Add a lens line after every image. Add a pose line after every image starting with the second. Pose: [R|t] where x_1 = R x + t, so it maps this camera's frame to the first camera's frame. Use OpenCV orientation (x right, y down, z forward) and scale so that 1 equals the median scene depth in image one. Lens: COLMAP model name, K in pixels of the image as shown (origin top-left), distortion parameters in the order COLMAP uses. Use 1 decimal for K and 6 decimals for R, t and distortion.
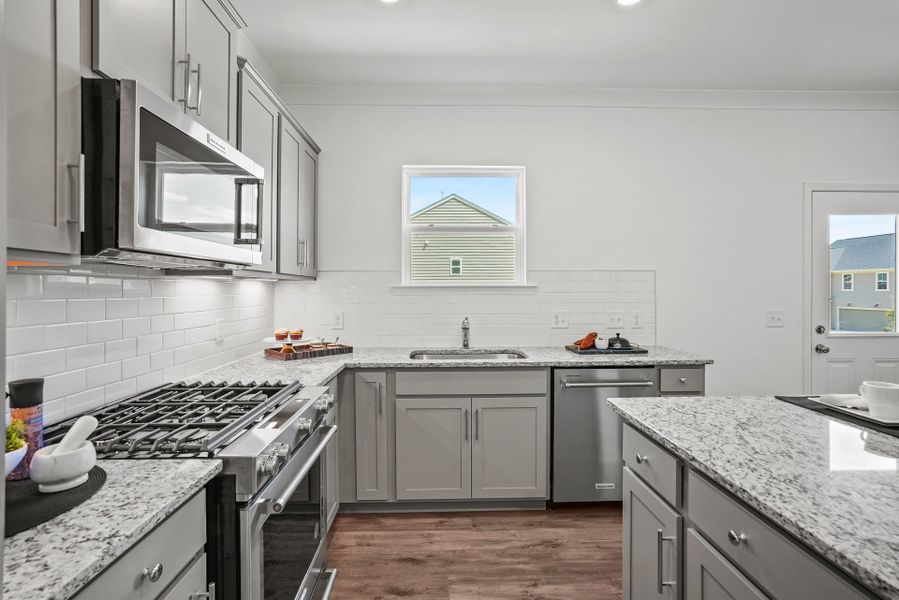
lens RADIAL K [[420.6, 0, 447.9], [0, 420.6, 289.2], [0, 0, 1]] dist [-0.037495, 0.020371]
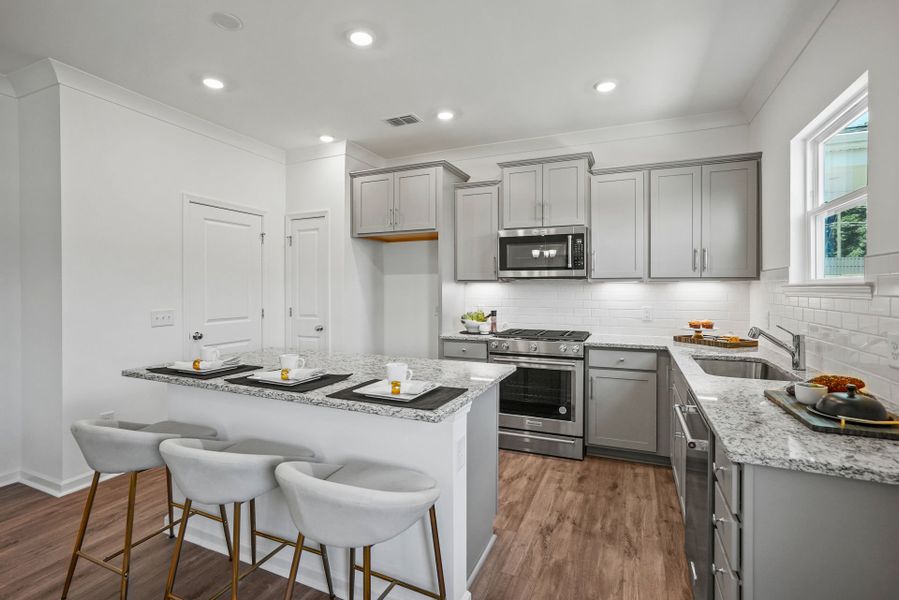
lens RADIAL K [[420.6, 0, 447.9], [0, 420.6, 289.2], [0, 0, 1]] dist [-0.037495, 0.020371]
pose [[-0.420414, 0.008193, -0.907295, 1.167944], [-0.000381, 0.999958, 0.009206, -0.010379], [0.907332, 0.004216, -0.420393, 0.907832]]
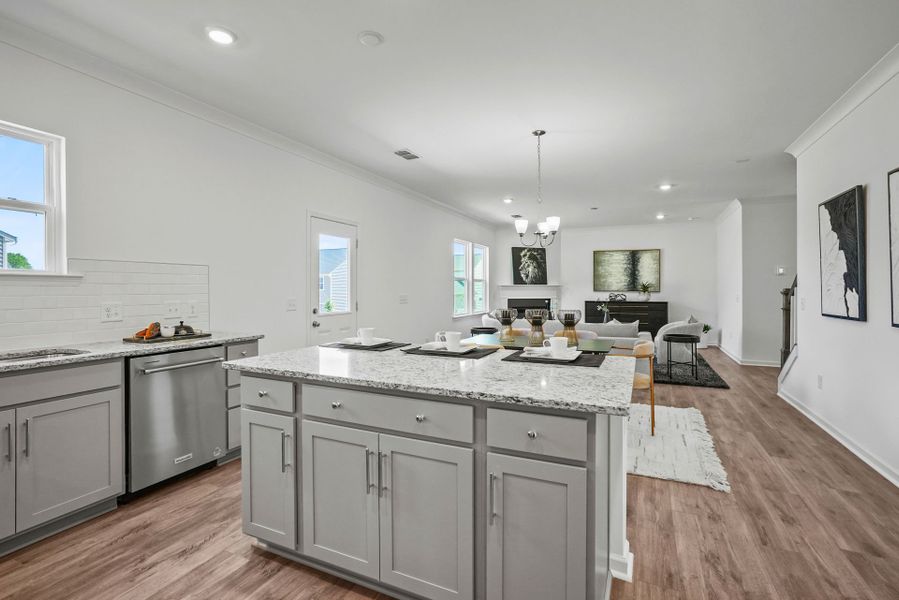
lens RADIAL K [[420.6, 0, 447.9], [0, 420.6, 289.2], [0, 0, 1]] dist [-0.037495, 0.020371]
pose [[0.445921, 0.000080, 0.895072, -0.288794], [0.001119, 0.999999, -0.000647, 0.027518], [-0.895072, 0.001290, 0.445921, -0.113424]]
